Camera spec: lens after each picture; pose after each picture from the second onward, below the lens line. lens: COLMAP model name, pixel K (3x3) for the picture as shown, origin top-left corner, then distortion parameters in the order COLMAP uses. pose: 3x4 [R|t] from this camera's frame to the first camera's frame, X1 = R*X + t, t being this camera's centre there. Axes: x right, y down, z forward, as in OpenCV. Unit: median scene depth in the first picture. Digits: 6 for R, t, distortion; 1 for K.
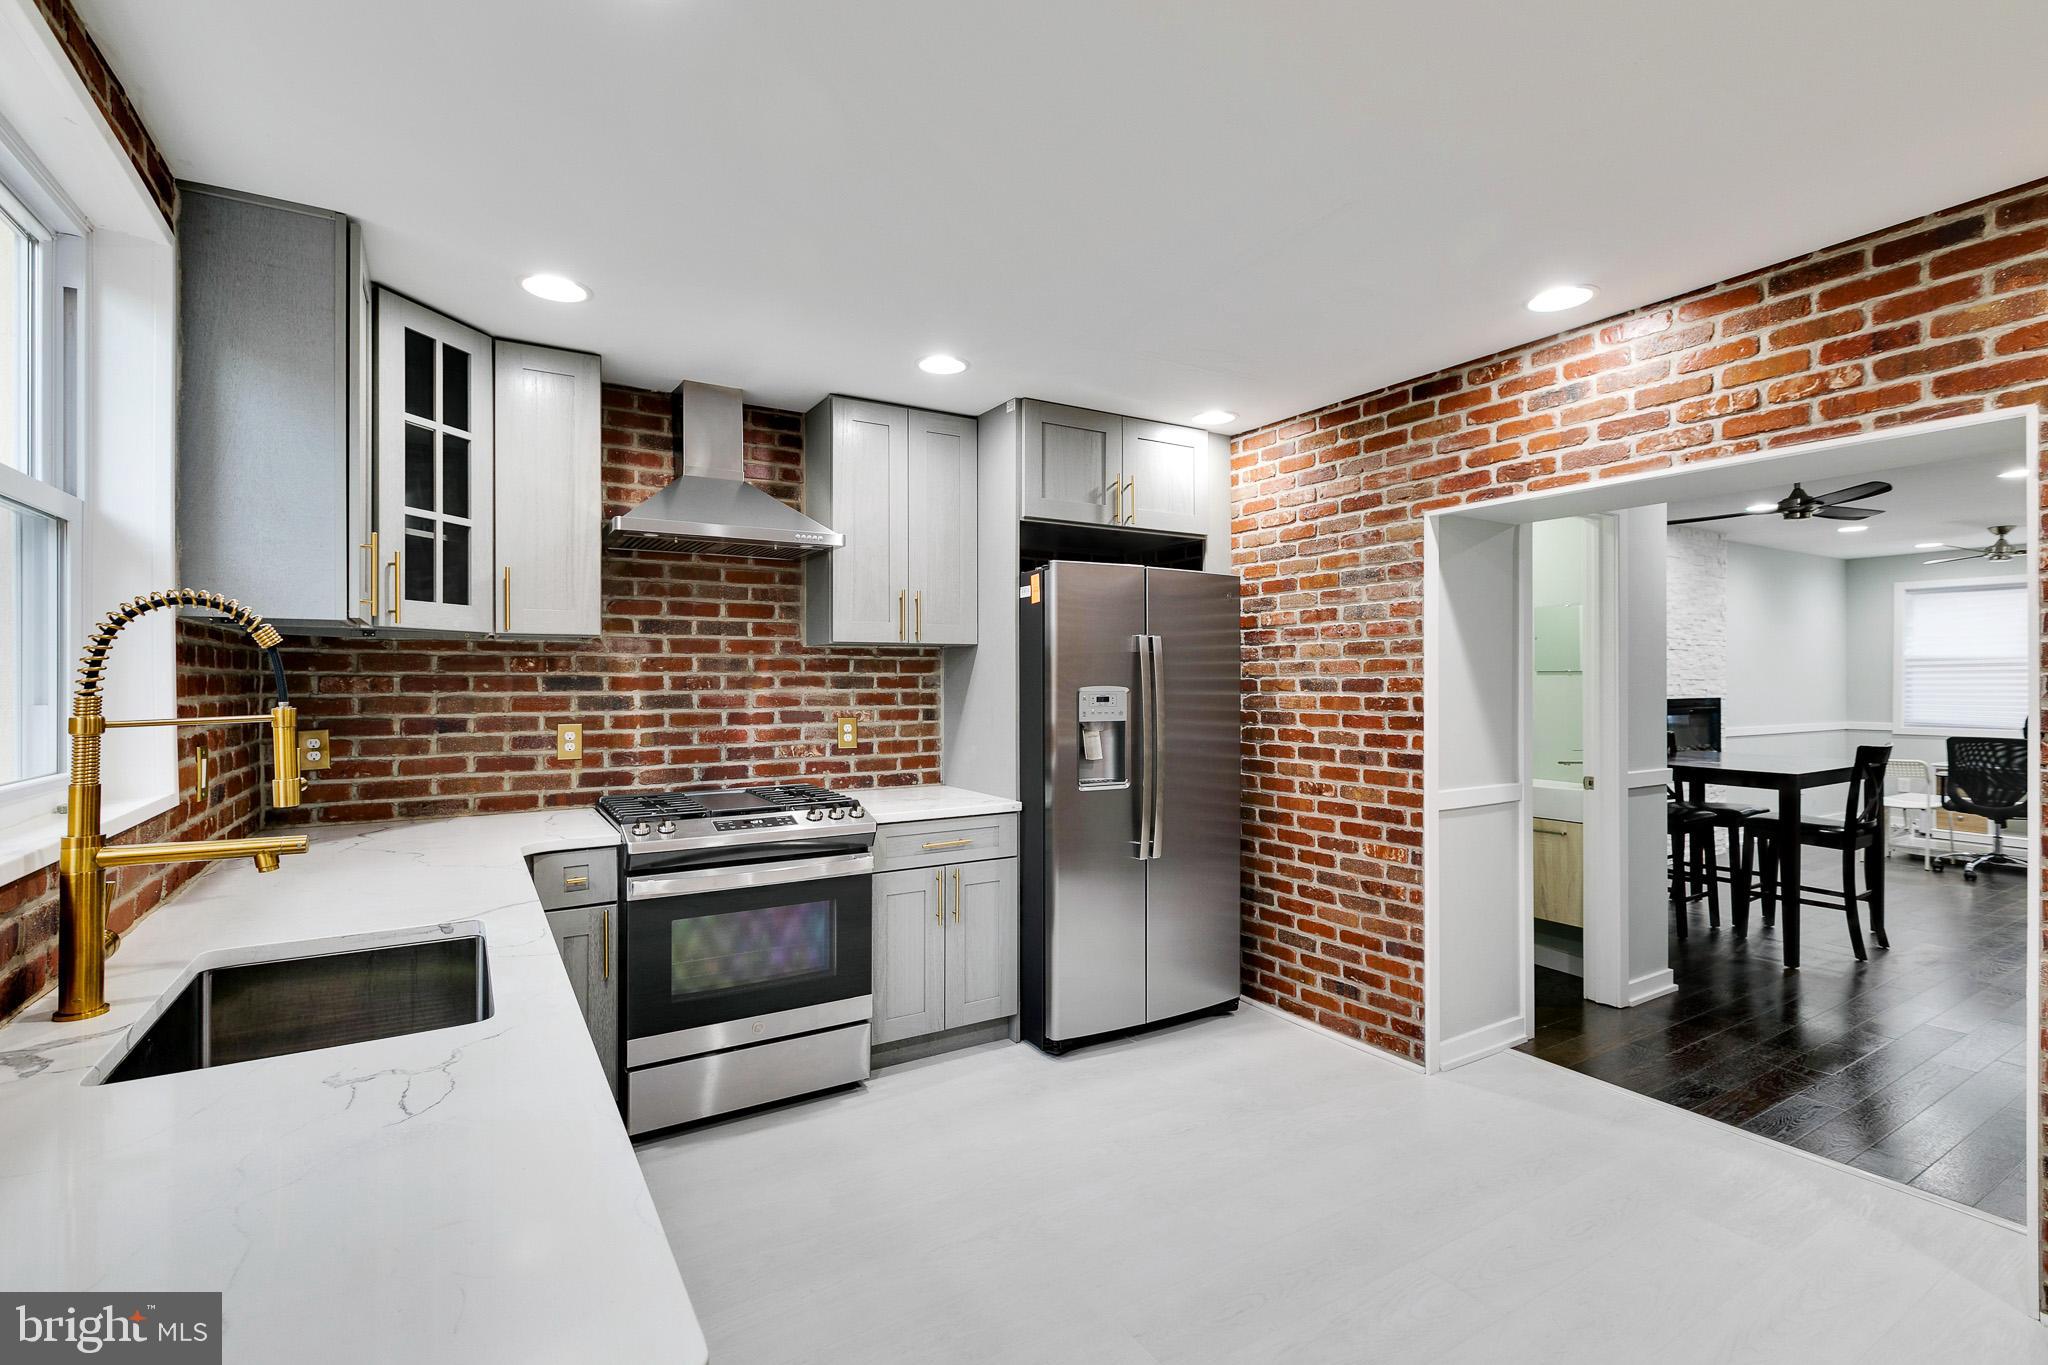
lens RADIAL K [[908.4, 0, 1014.7], [0, 908.4, 679.6], [0, 0, 1]] dist [-0.004461, 0.000560]
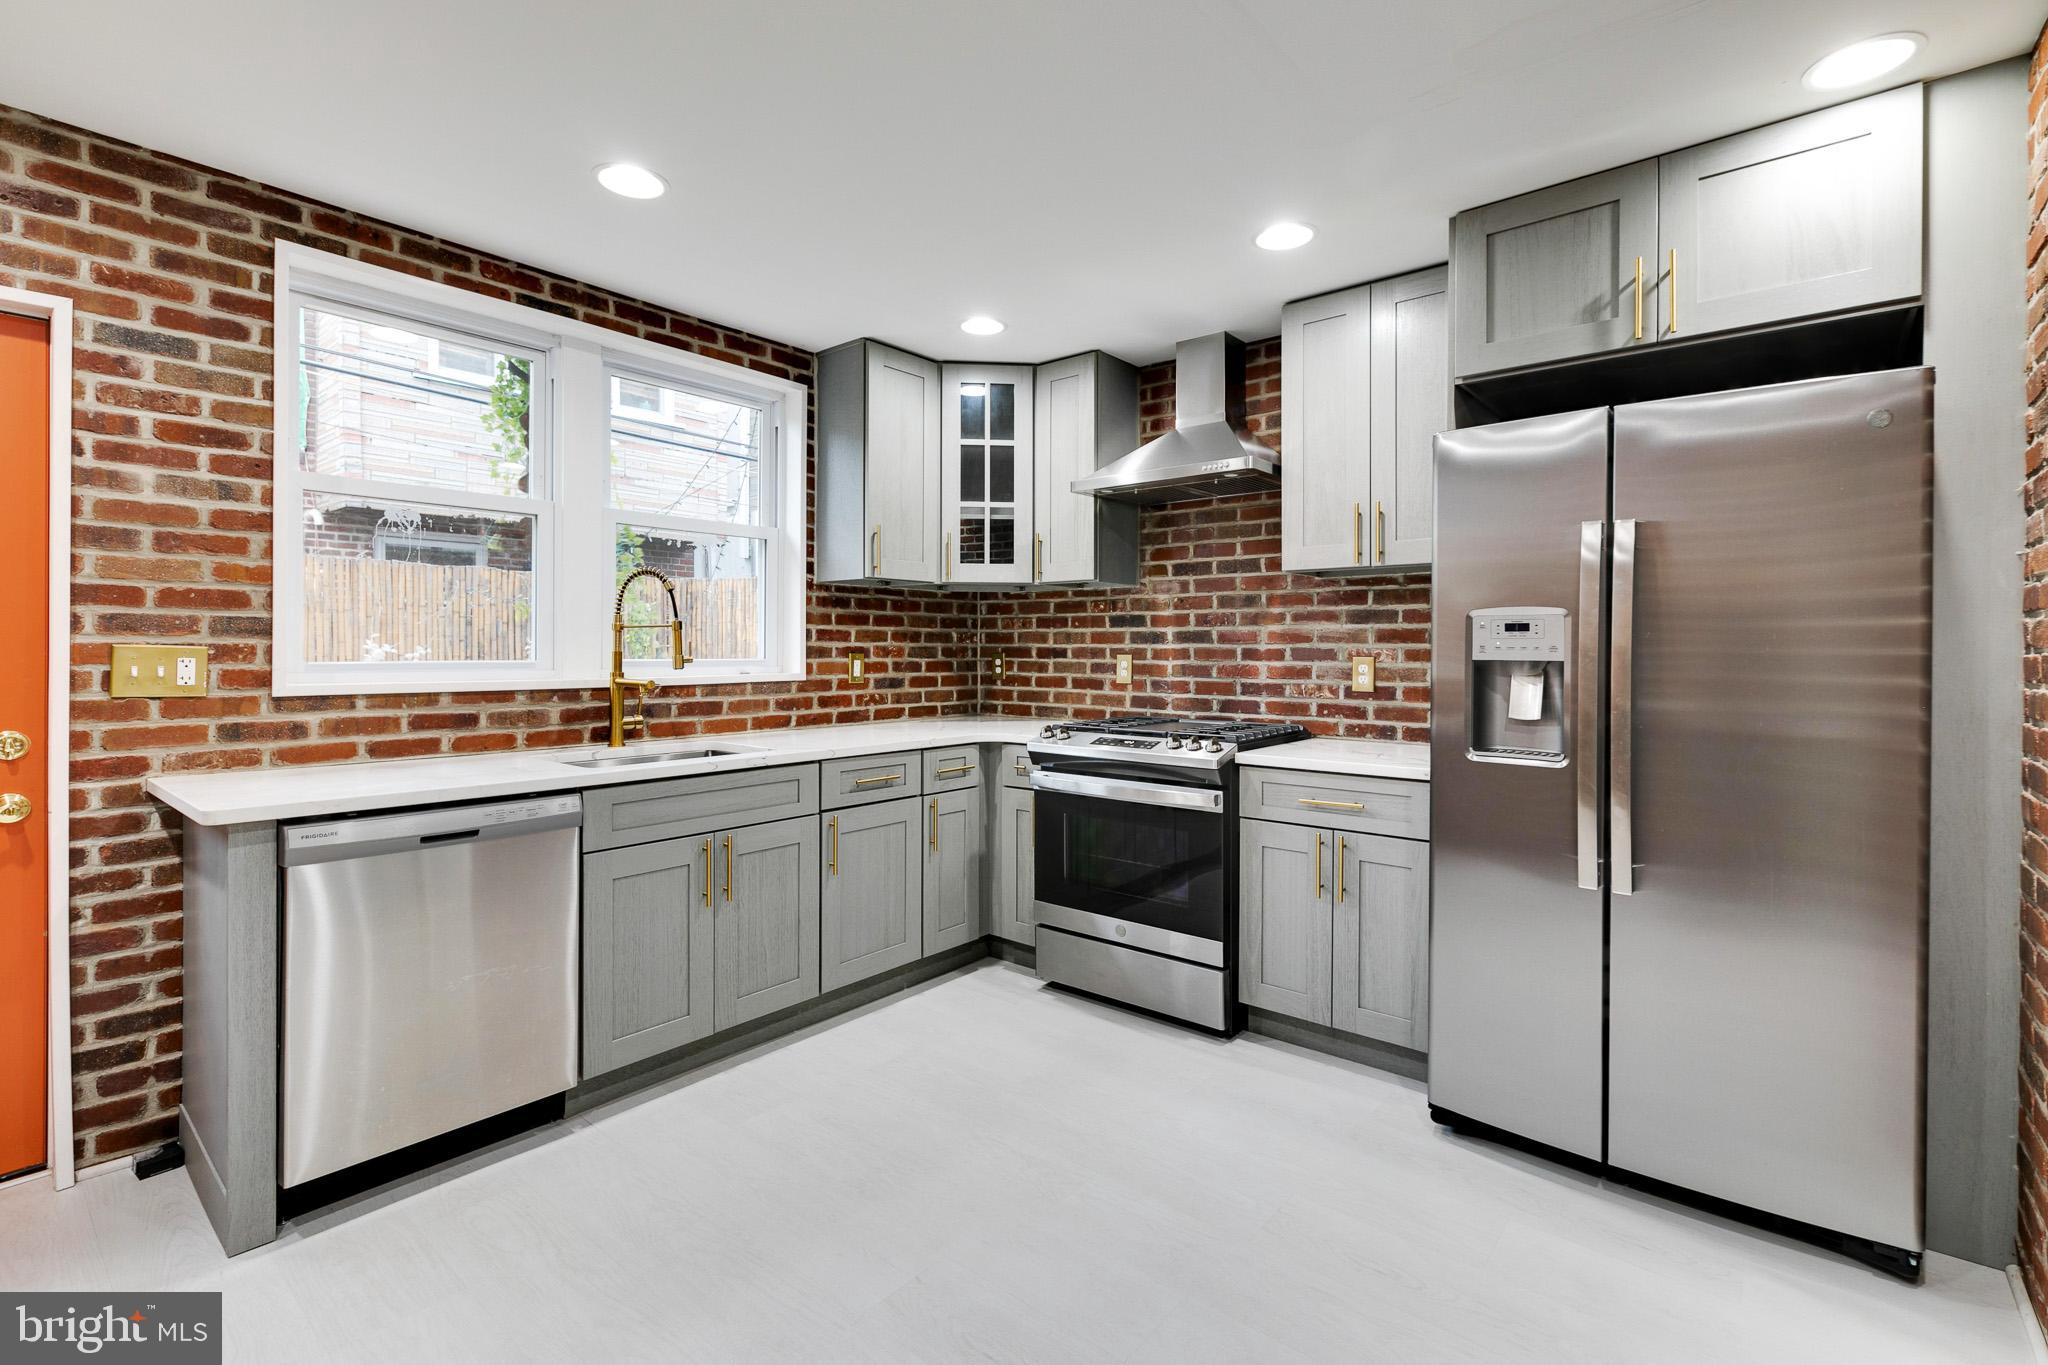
lens RADIAL K [[908.4, 0, 1020.3], [0, 908.4, 655.3], [0, 0, 1]] dist [-0.004461, 0.000560]
pose [[0.333274, 0.010251, -0.942774, 0.589609], [-0.004636, 0.999947, 0.009233, 0.037616], [0.942818, 0.001294, 0.333304, 0.439267]]
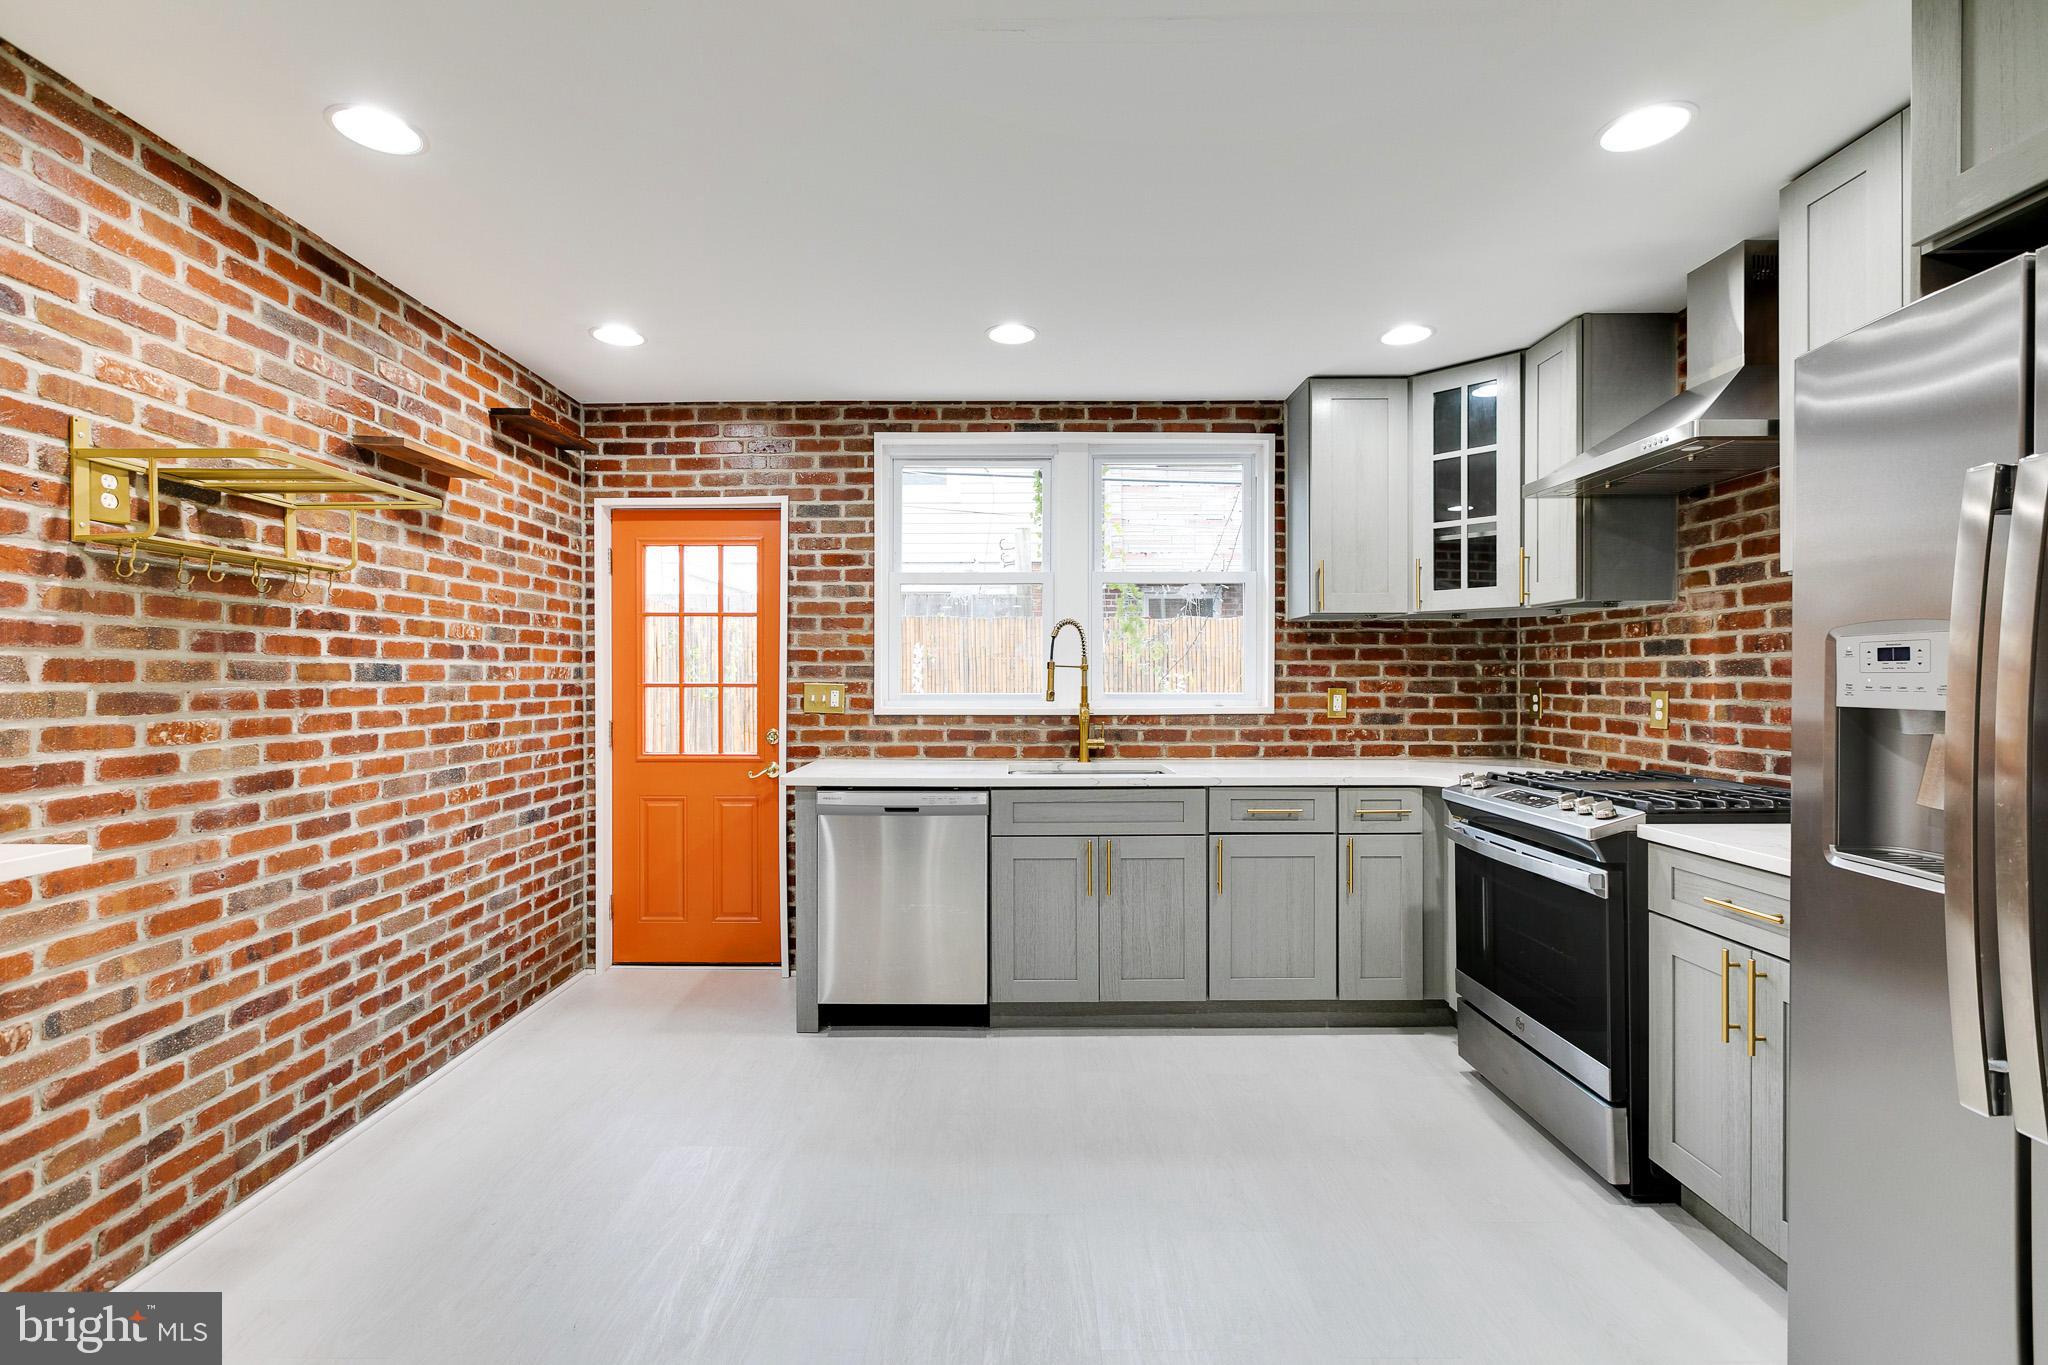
lens RADIAL K [[908.4, 0, 1019.6], [0, 908.4, 682.4], [0, 0, 1]] dist [-0.004461, 0.000560]
pose [[-0.505504, 0.007605, -0.862791, 0.628508], [0.002403, 0.999970, 0.007406, 0.030122], [0.862821, 0.001671, -0.505507, 0.861844]]
